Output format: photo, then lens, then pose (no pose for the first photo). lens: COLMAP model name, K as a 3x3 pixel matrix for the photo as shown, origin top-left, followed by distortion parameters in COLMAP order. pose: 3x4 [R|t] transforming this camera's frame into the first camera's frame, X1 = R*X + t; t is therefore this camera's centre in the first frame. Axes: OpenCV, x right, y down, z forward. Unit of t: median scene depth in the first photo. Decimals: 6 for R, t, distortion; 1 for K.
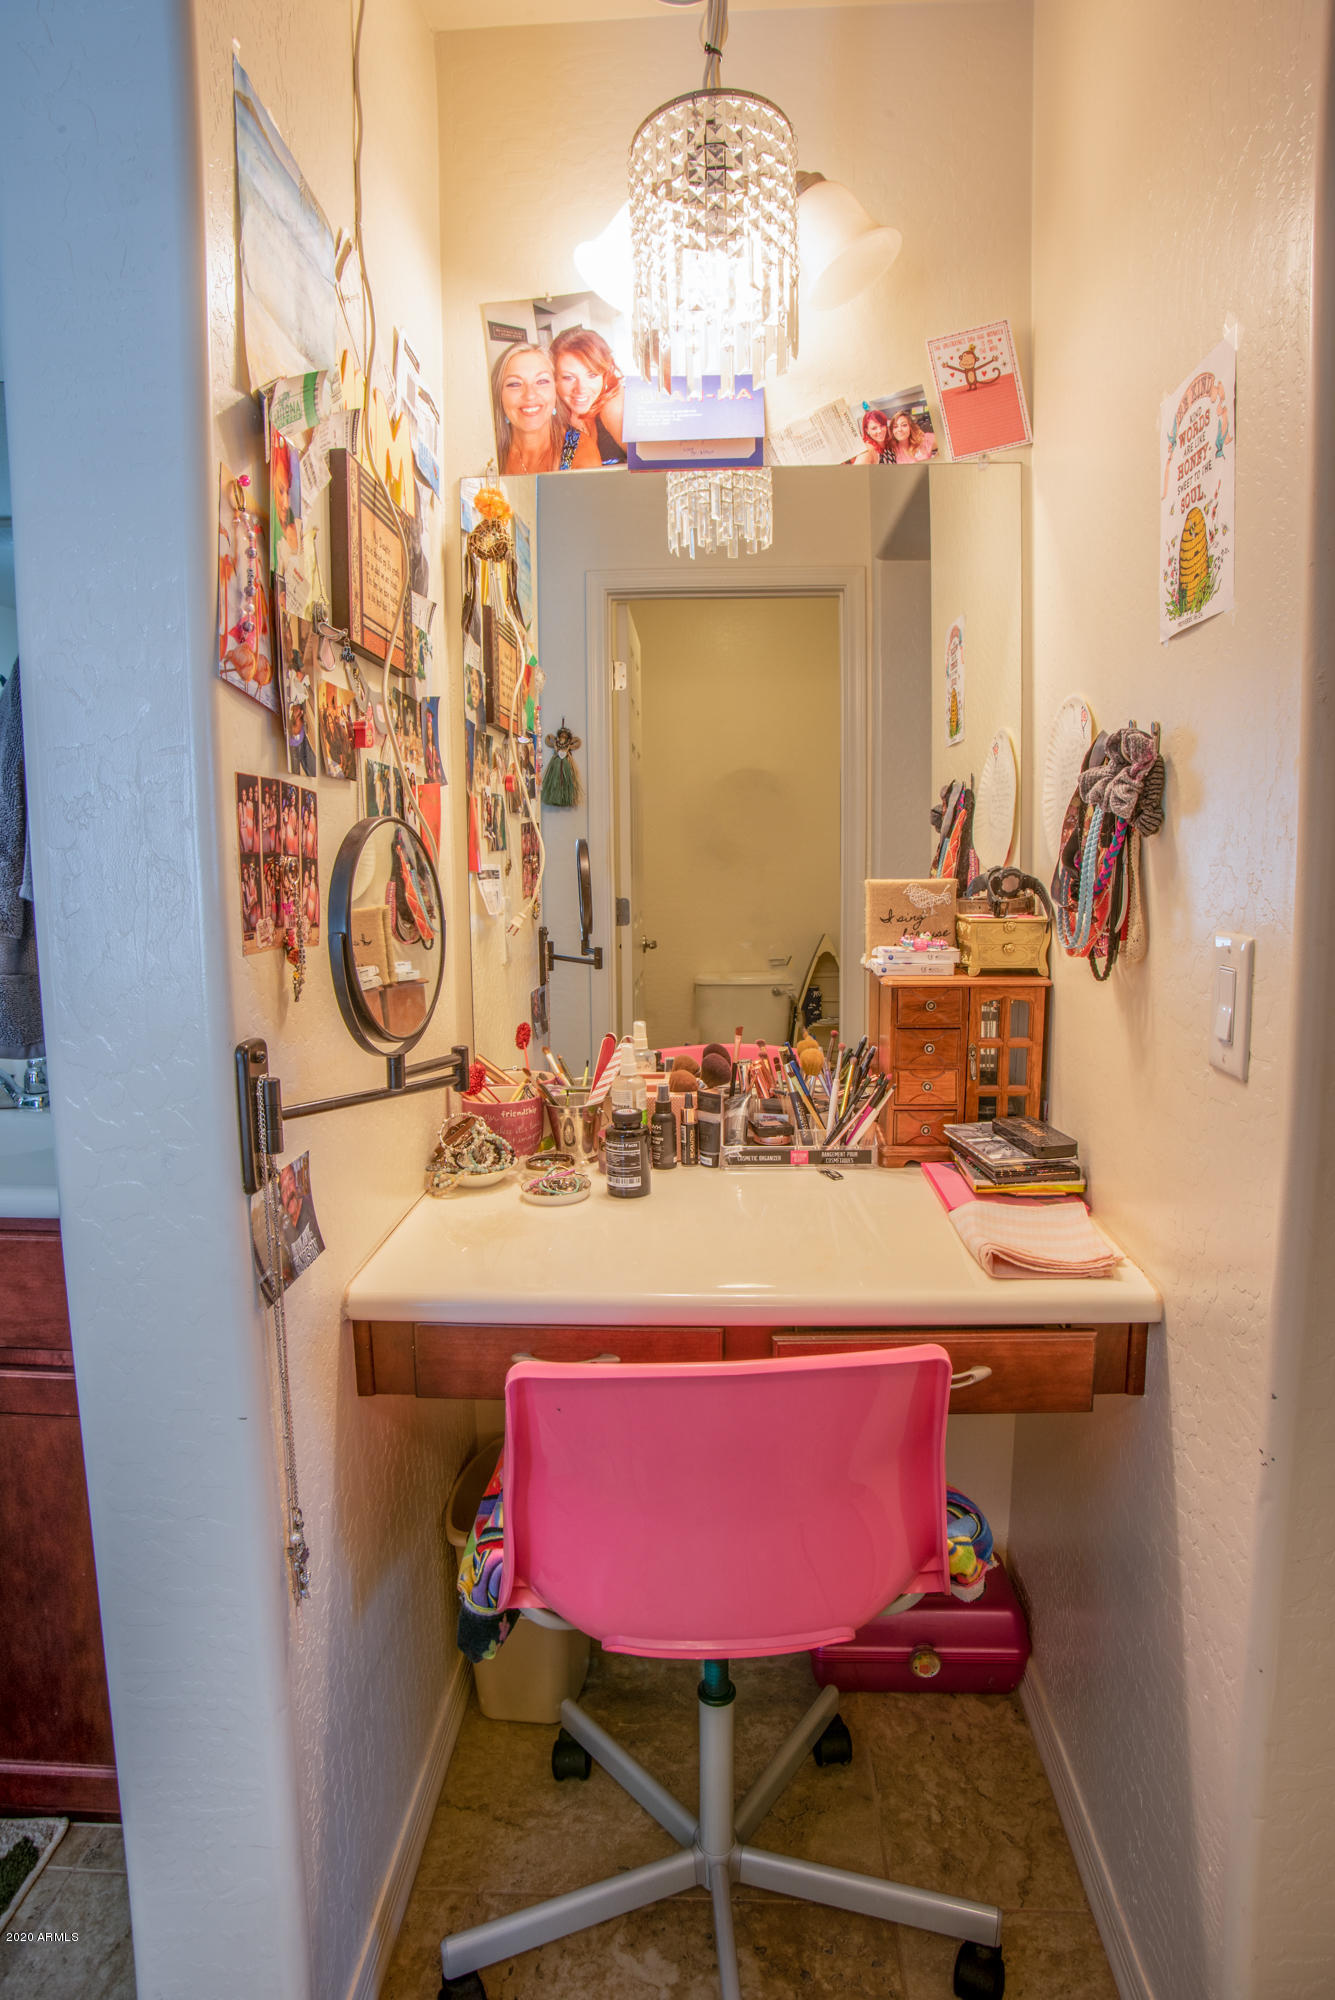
lens RADIAL K [[1146.6, 0, 676.7], [0, 1146.6, 1003.0], [0, 0, 1]] dist [-0.117506, 0.059775]
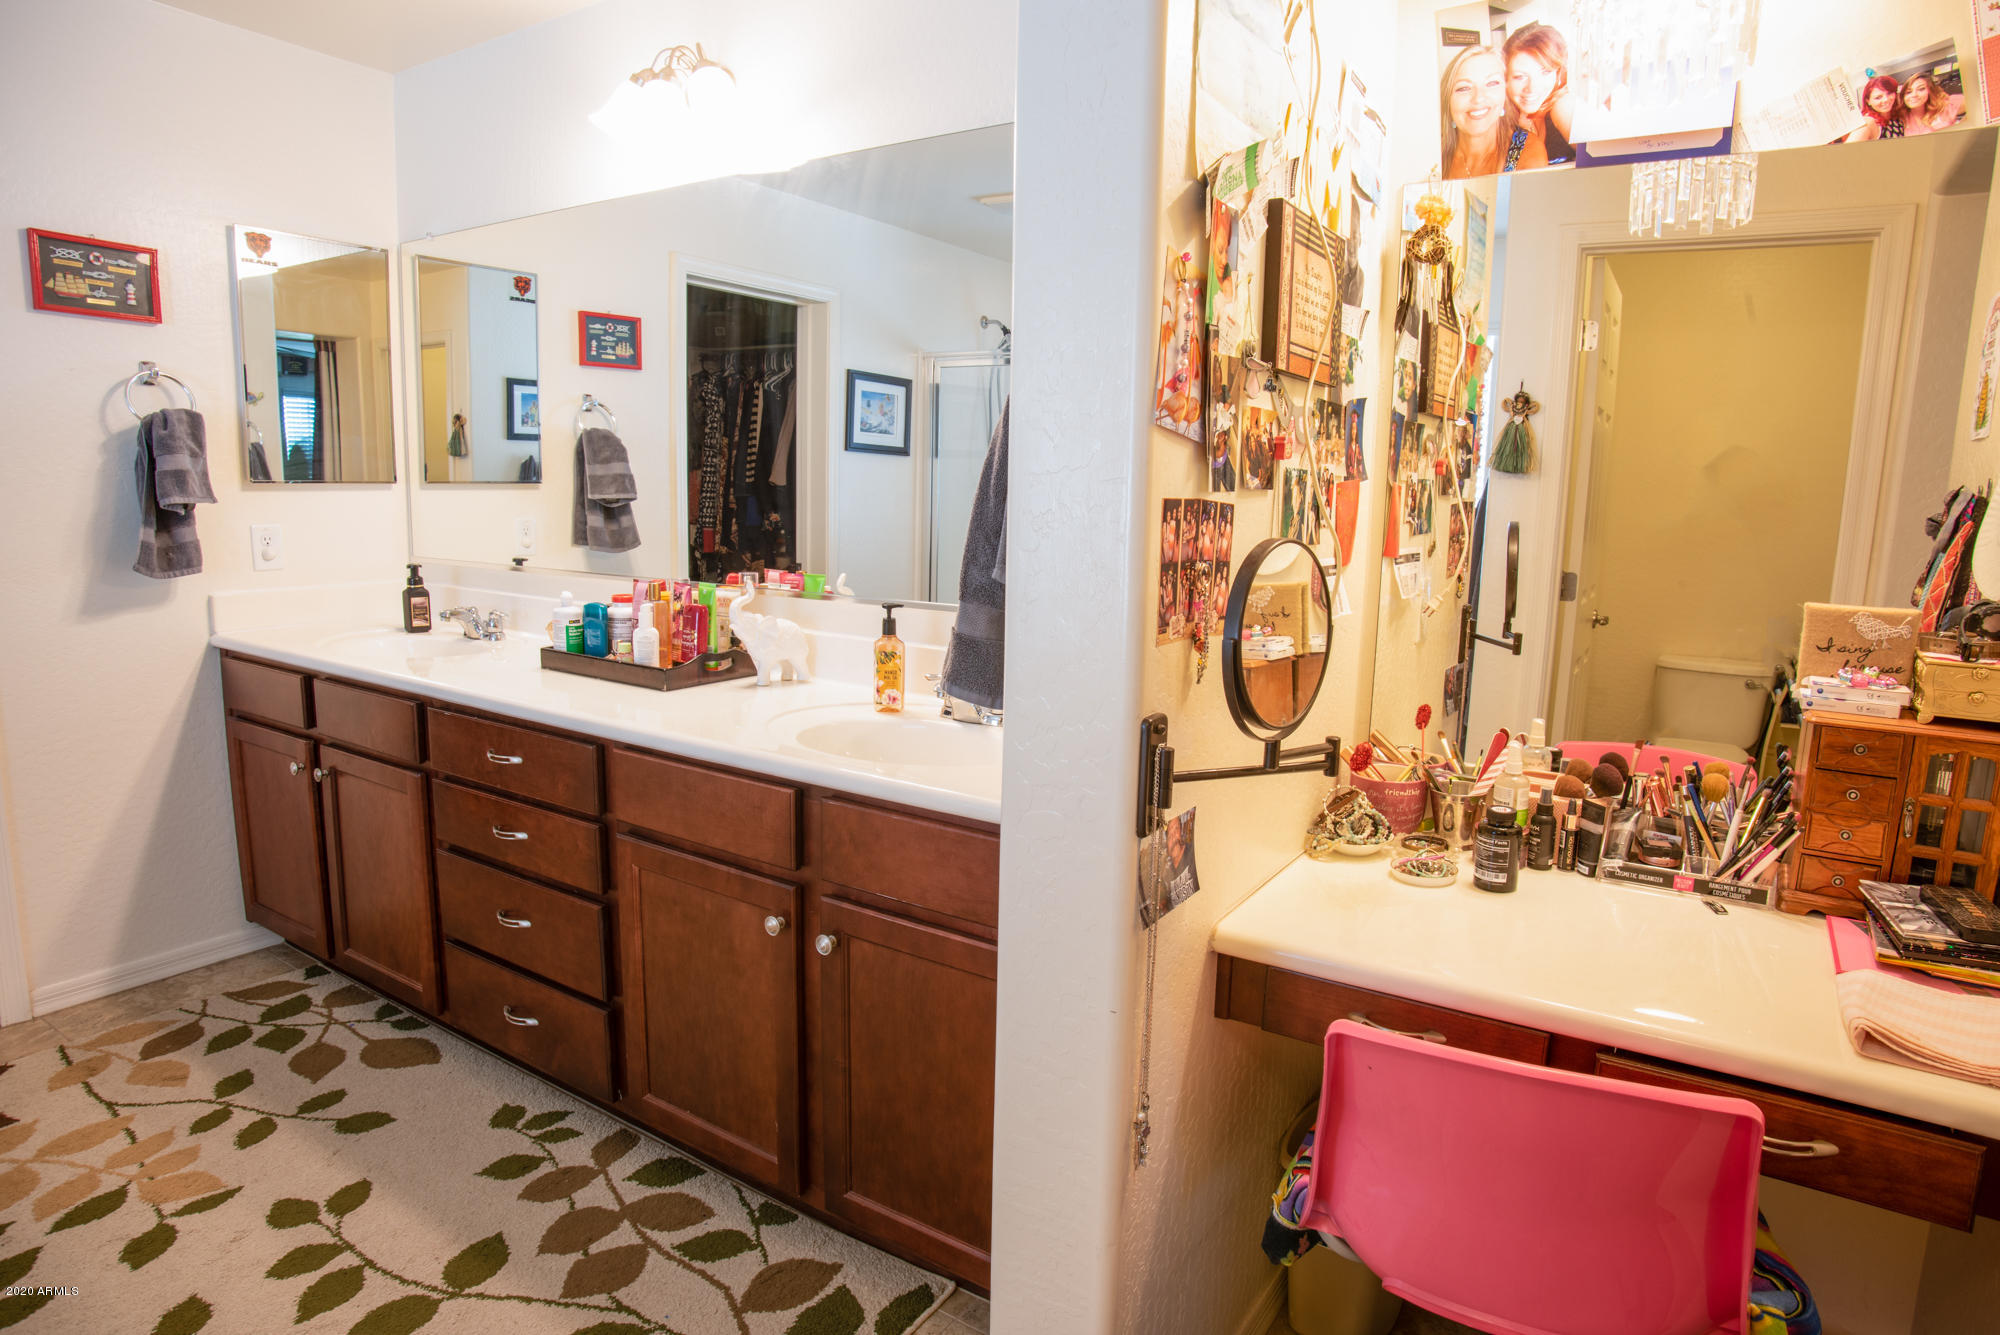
lens RADIAL K [[1277.6, 0, 1000.0], [0, 1277.6, 667.5], [0, 0, 1]] dist [-0.139297, 0.087406]
pose [[0.854878, 0.120081, -0.504741, 0.123262], [-0.092471, 0.992536, 0.079511, -0.080505], [0.510521, -0.021298, 0.859601, -0.199485]]
